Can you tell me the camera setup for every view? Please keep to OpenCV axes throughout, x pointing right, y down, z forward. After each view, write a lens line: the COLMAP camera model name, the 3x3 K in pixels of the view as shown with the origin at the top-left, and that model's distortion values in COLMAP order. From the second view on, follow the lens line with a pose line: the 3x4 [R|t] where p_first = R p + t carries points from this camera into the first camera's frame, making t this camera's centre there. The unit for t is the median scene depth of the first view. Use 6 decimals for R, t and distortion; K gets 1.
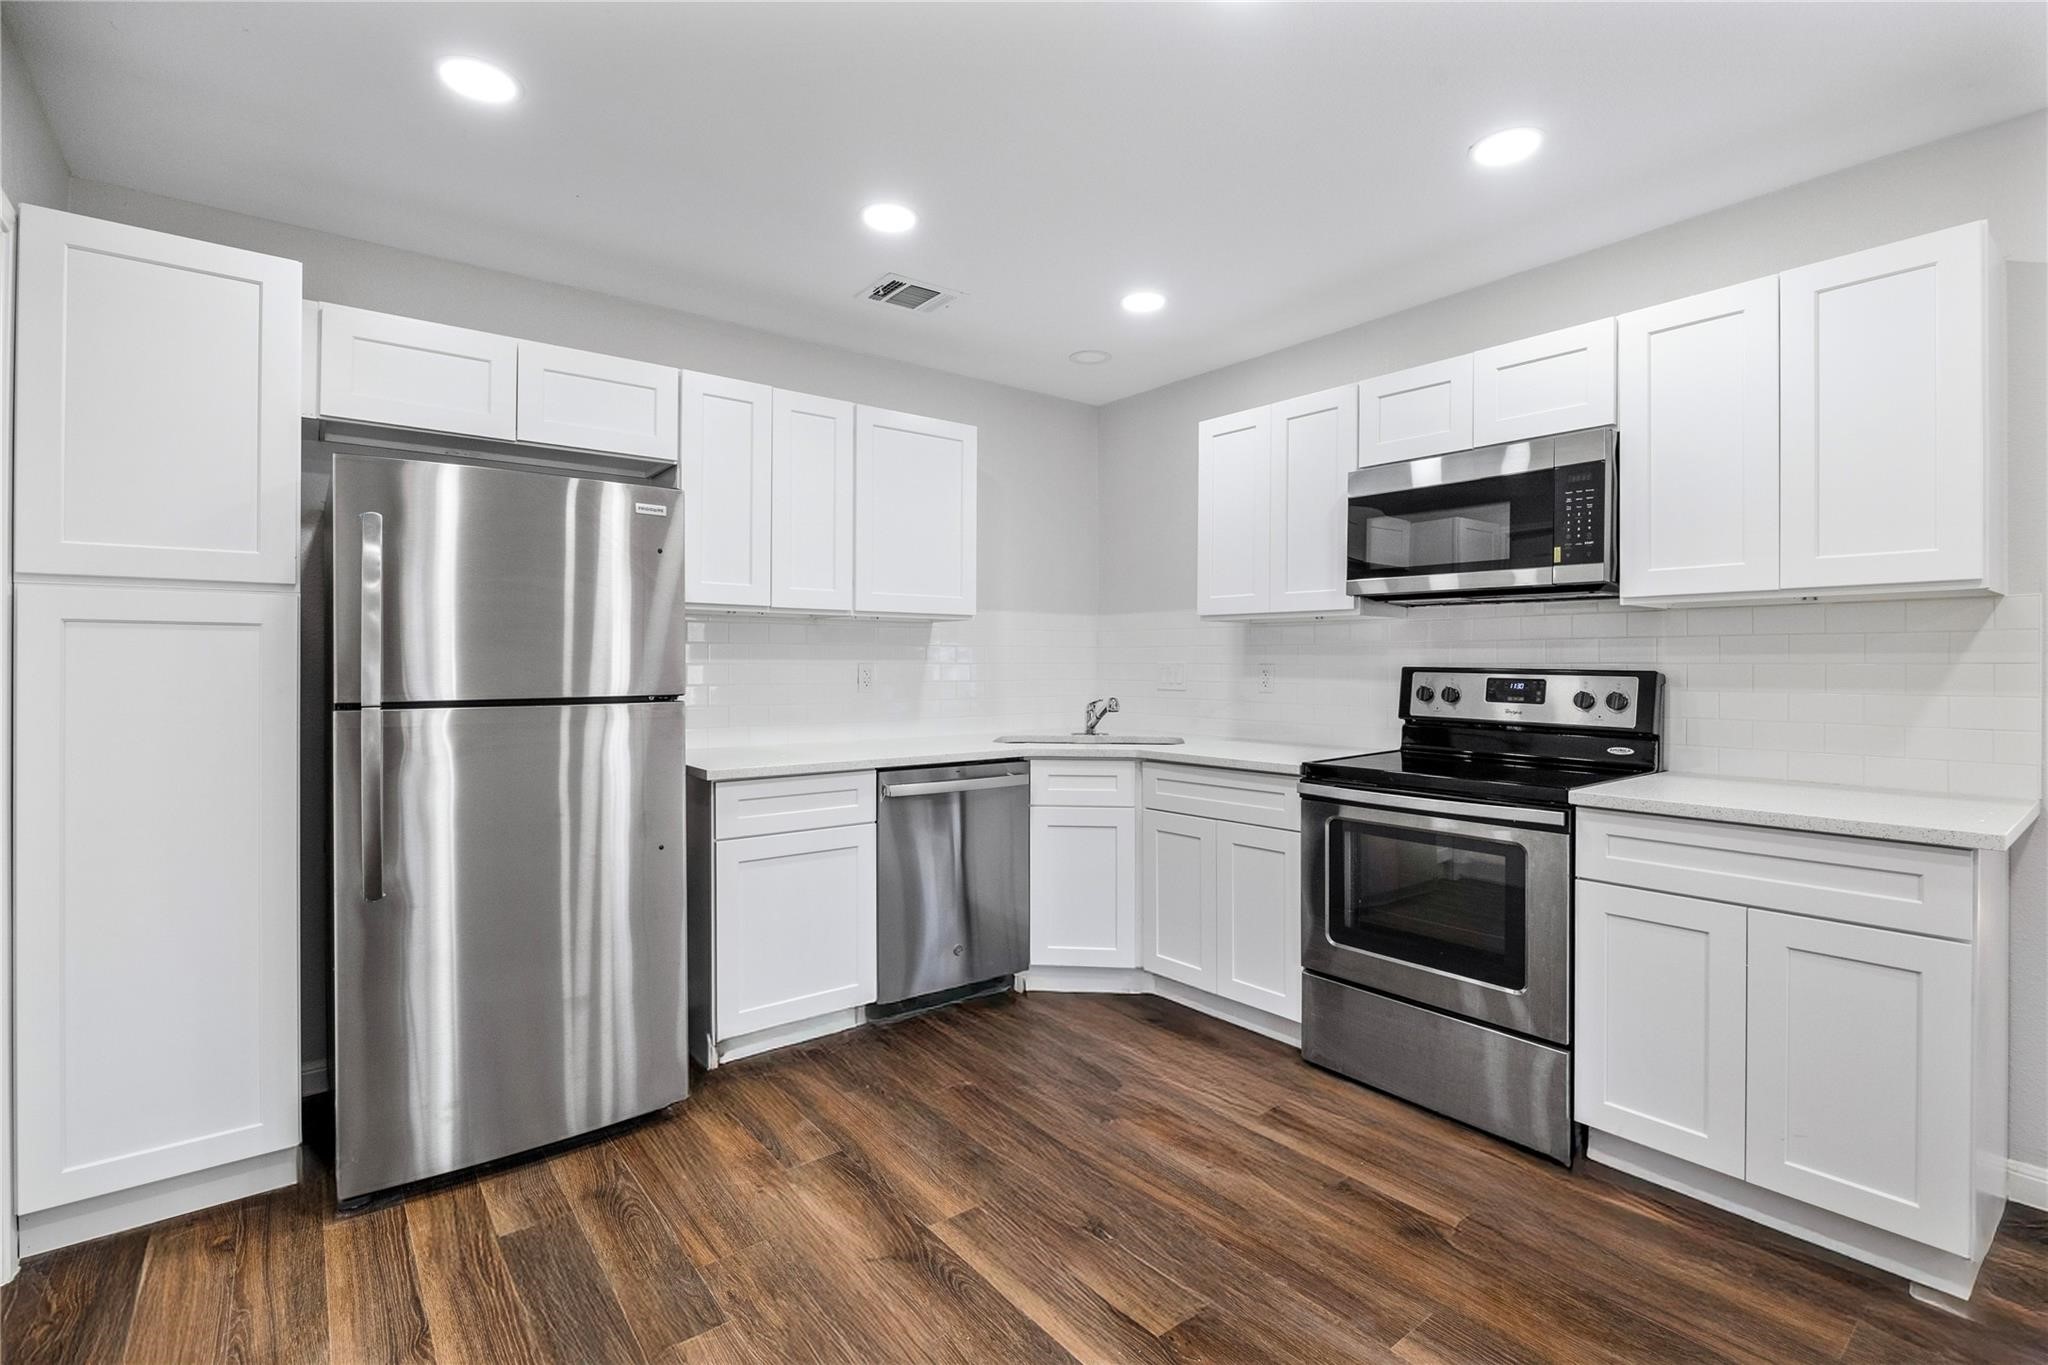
lens RADIAL K [[937.1, 0, 1029.4], [0, 937.1, 662.3], [0, 0, 1]] dist [-0.012262, 0.001925]
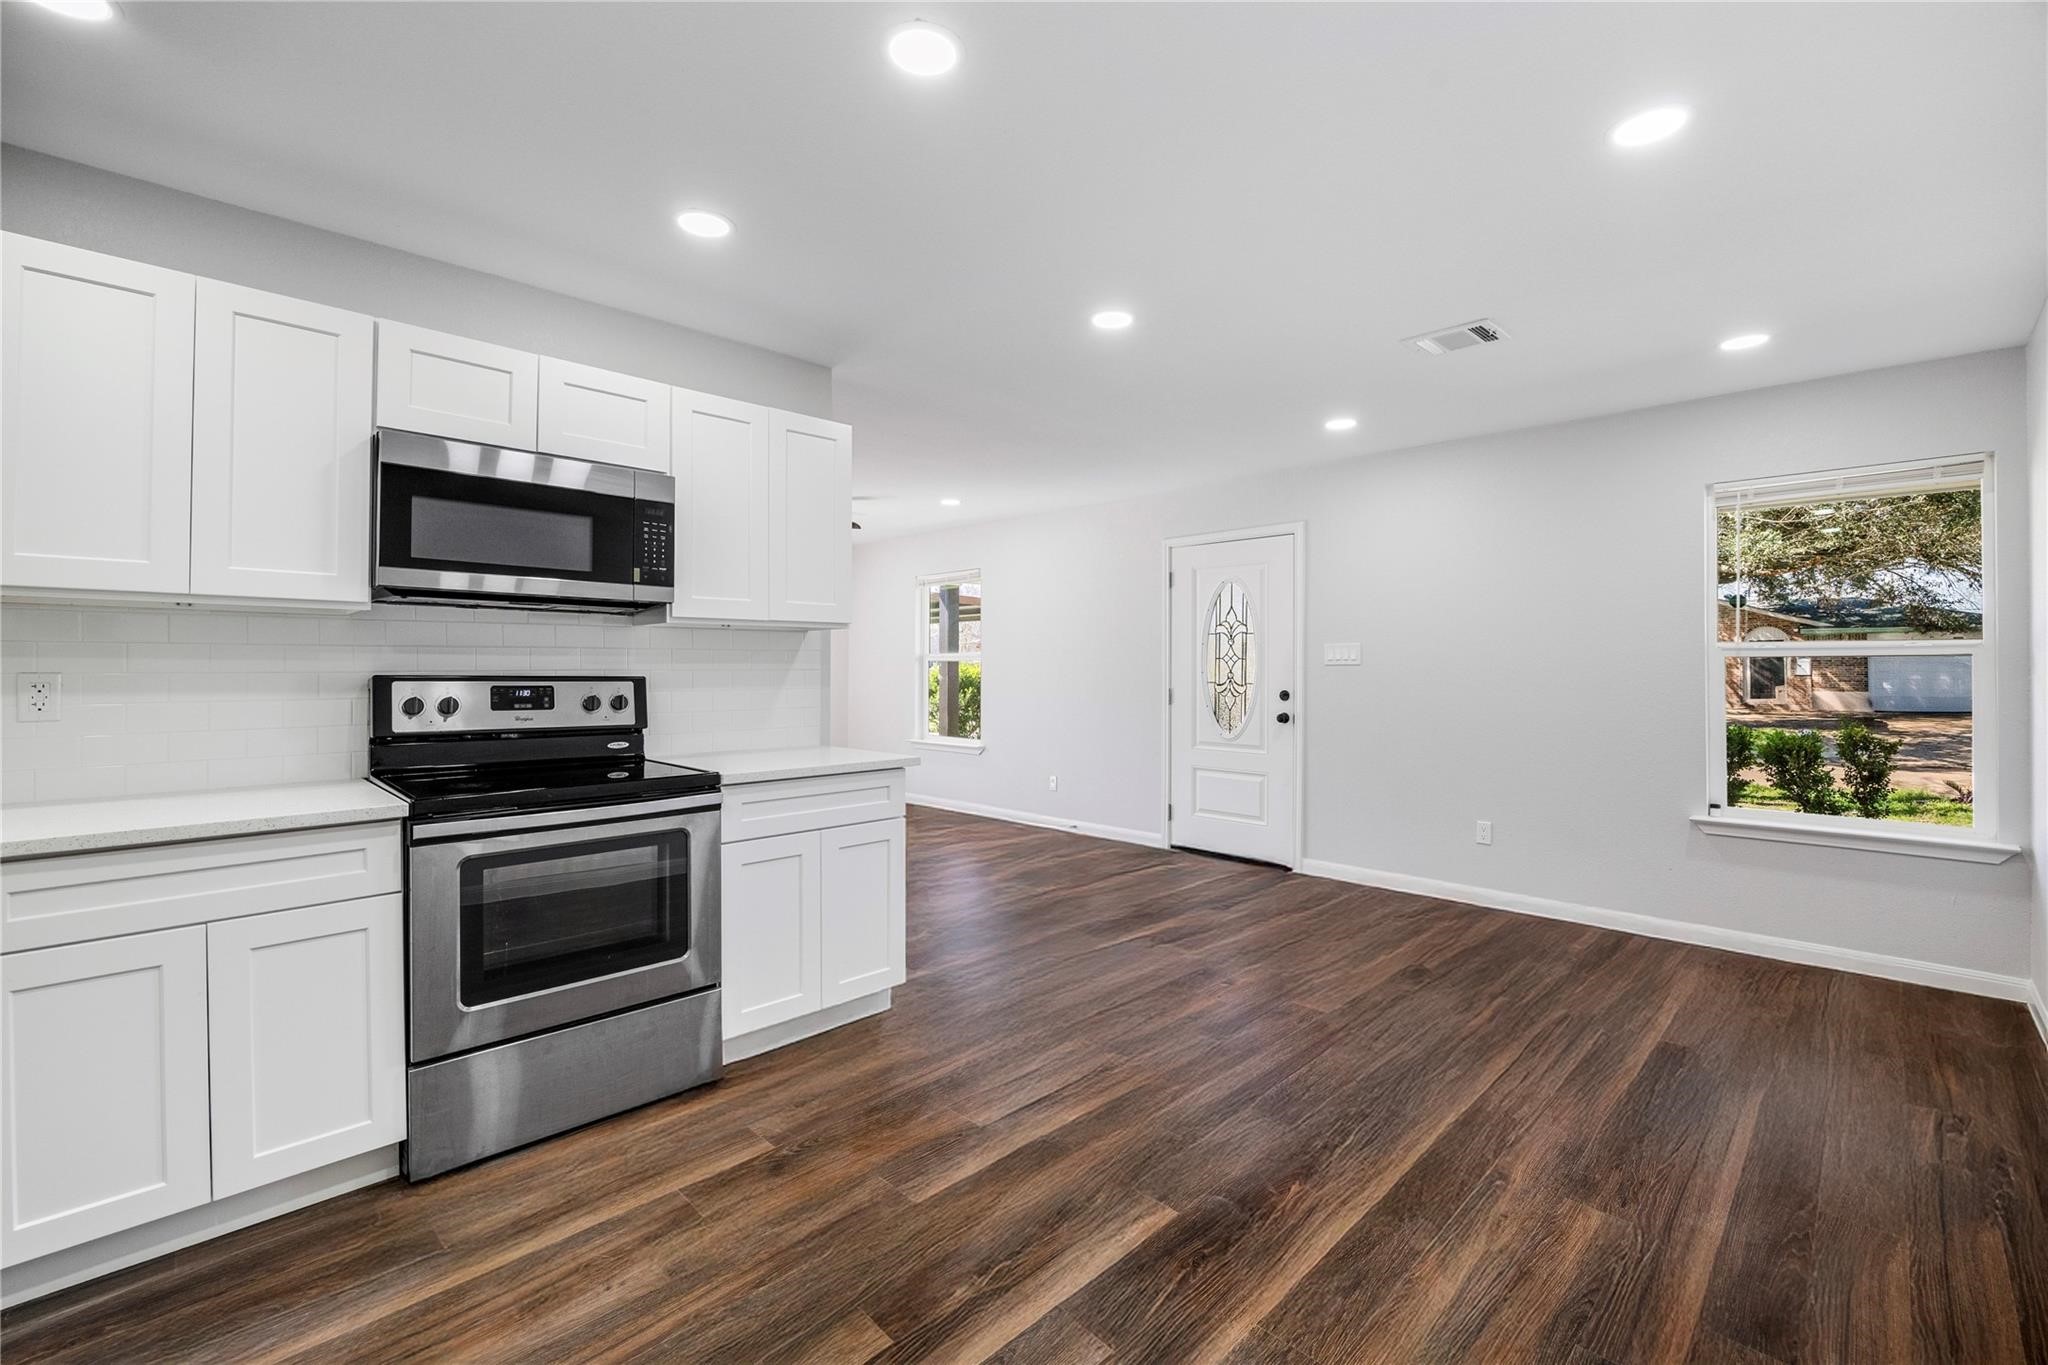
lens RADIAL K [[869.7, 0, 1033.6], [0, 869.7, 669.8], [0, 0, 1]] dist [-0.007871, 0.000121]
pose [[-0.116341, -0.002414, 0.993206, -0.501668], [0.001008, 0.999996, 0.002548, -0.001834], [-0.993209, 0.001297, -0.116338, 0.598208]]
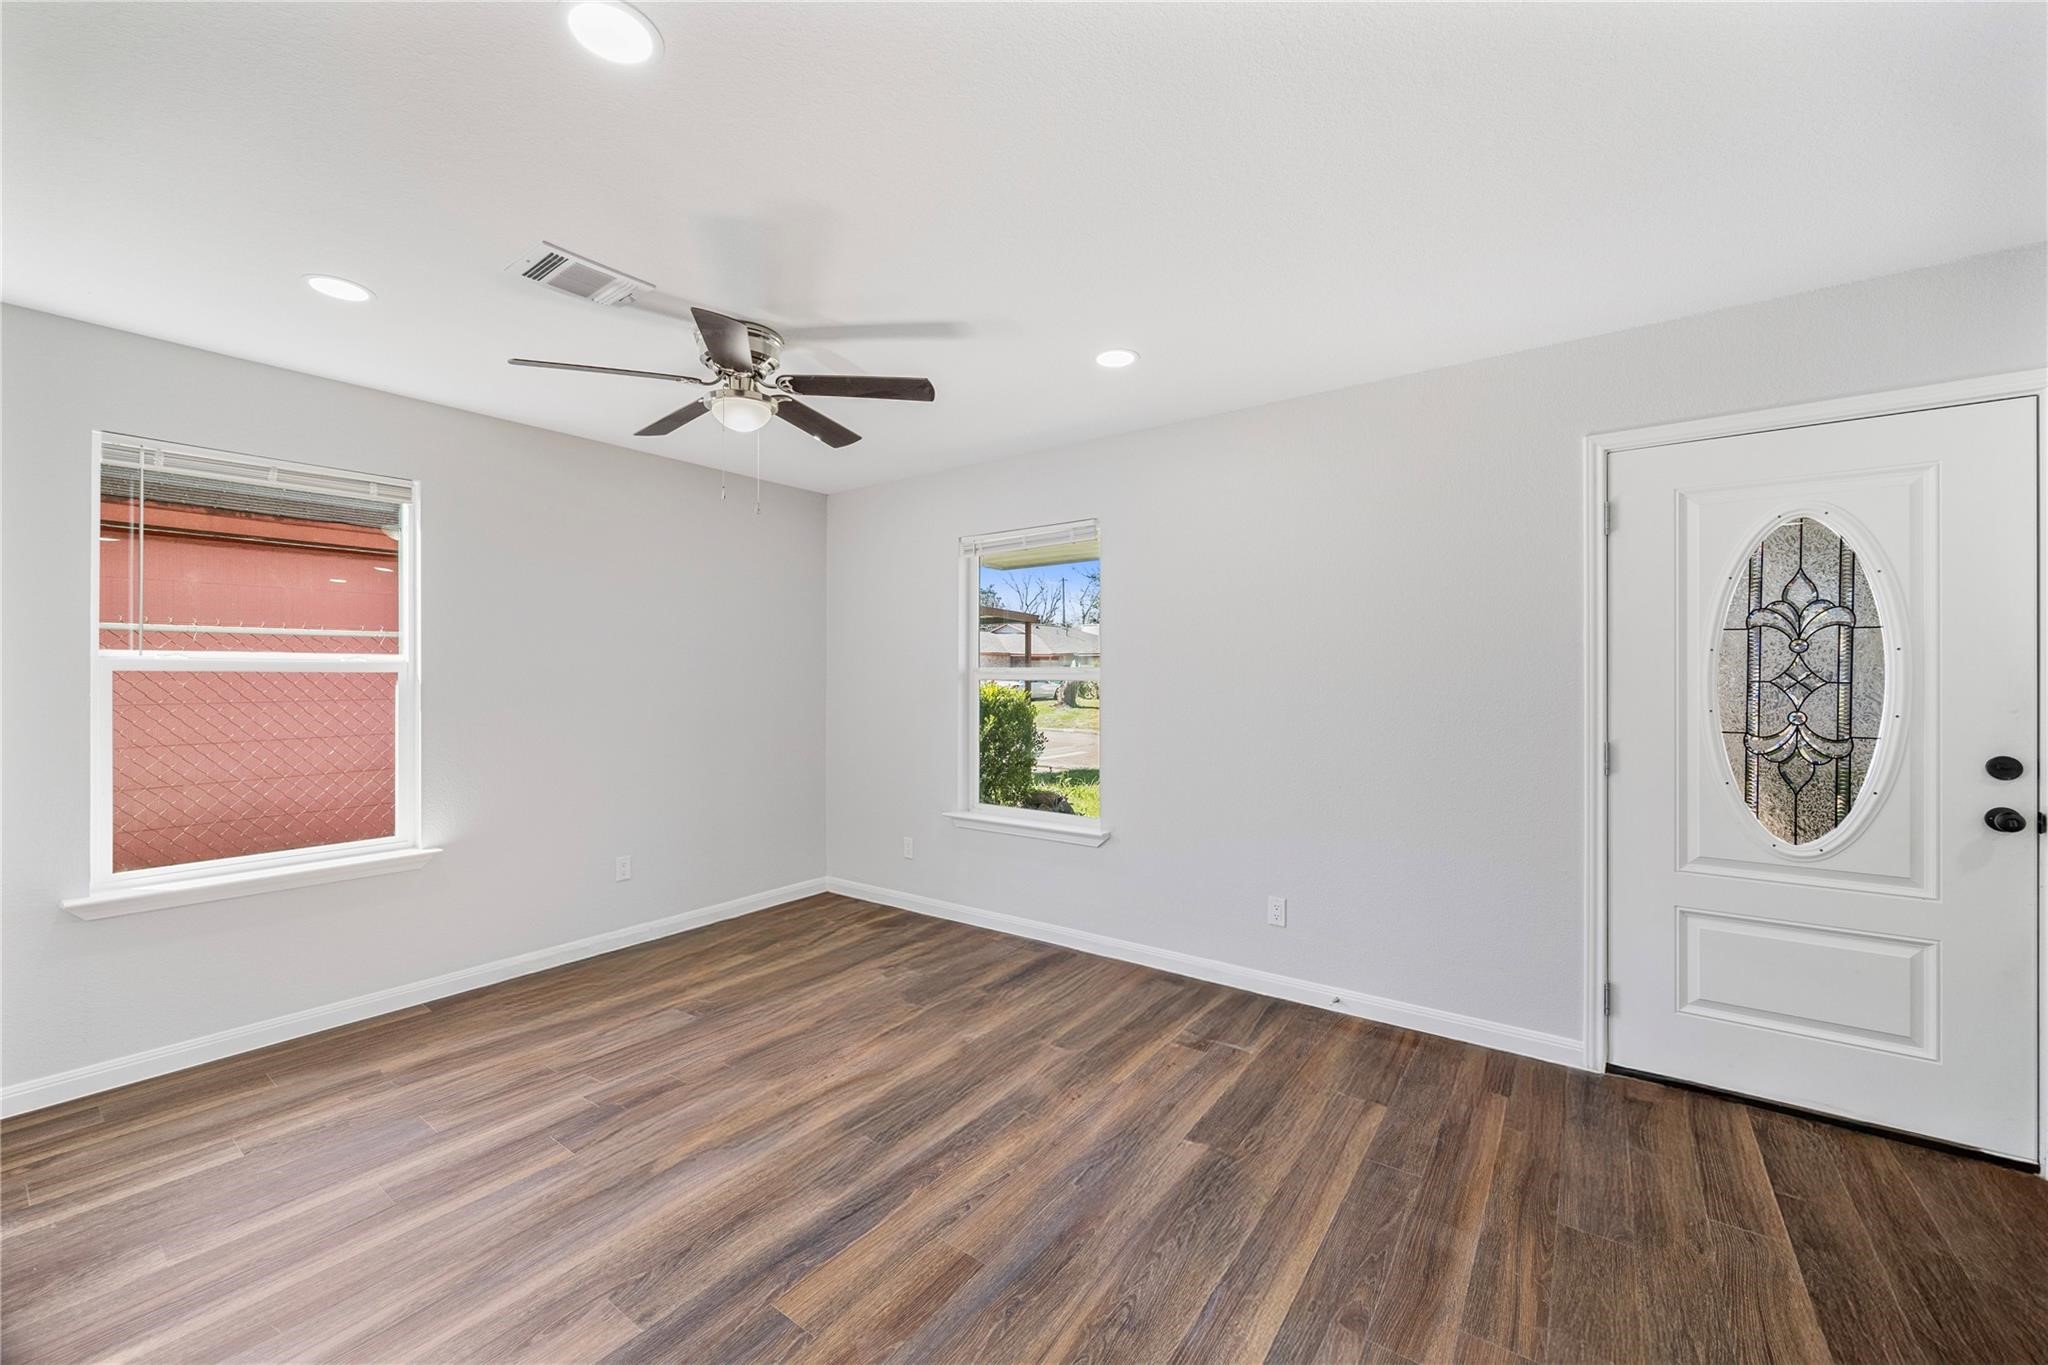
lens RADIAL K [[784.8, 0, 1024.6], [0, 784.8, 673.4], [0, 0, 1]] dist [-0.008237, 0.000768]
pose [[-0.270237, 0.001762, 0.962792, 0.918665], [0.002706, 0.999996, -0.001071, -0.033890], [-0.962790, 0.002316, -0.270241, 0.945937]]
